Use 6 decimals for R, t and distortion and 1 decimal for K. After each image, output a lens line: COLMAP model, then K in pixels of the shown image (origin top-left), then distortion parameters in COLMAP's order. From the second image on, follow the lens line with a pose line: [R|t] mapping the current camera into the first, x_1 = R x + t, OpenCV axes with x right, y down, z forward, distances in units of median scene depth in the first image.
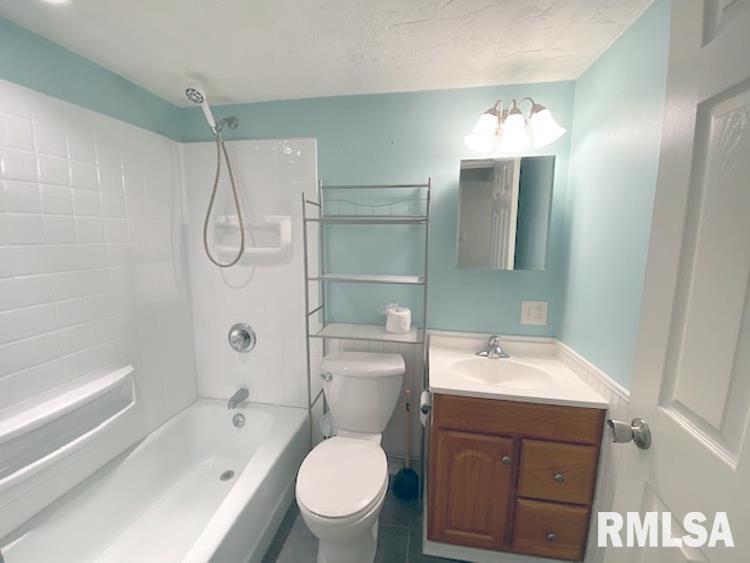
lens RADIAL K [[307.0, 0, 377.1], [0, 307.0, 281.0], [0, 0, 1]] dist [-0.004607, -0.007264]
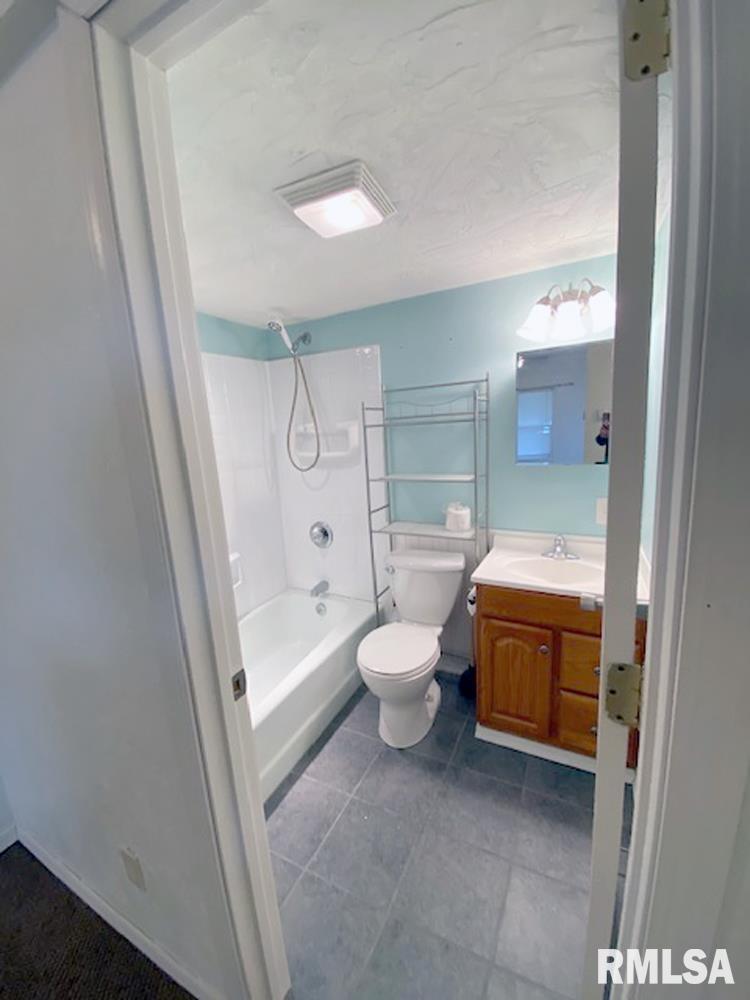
lens RADIAL K [[409.4, 0, 377.2], [0, 409.4, 500.5], [0, 0, 1]] dist [-0.004607, -0.007264]
pose [[0.946664, -0.006967, -0.322146, 0.251227], [0.022703, 0.998724, 0.045116, 0.001966], [0.321420, -0.050023, 0.945614, -0.357238]]
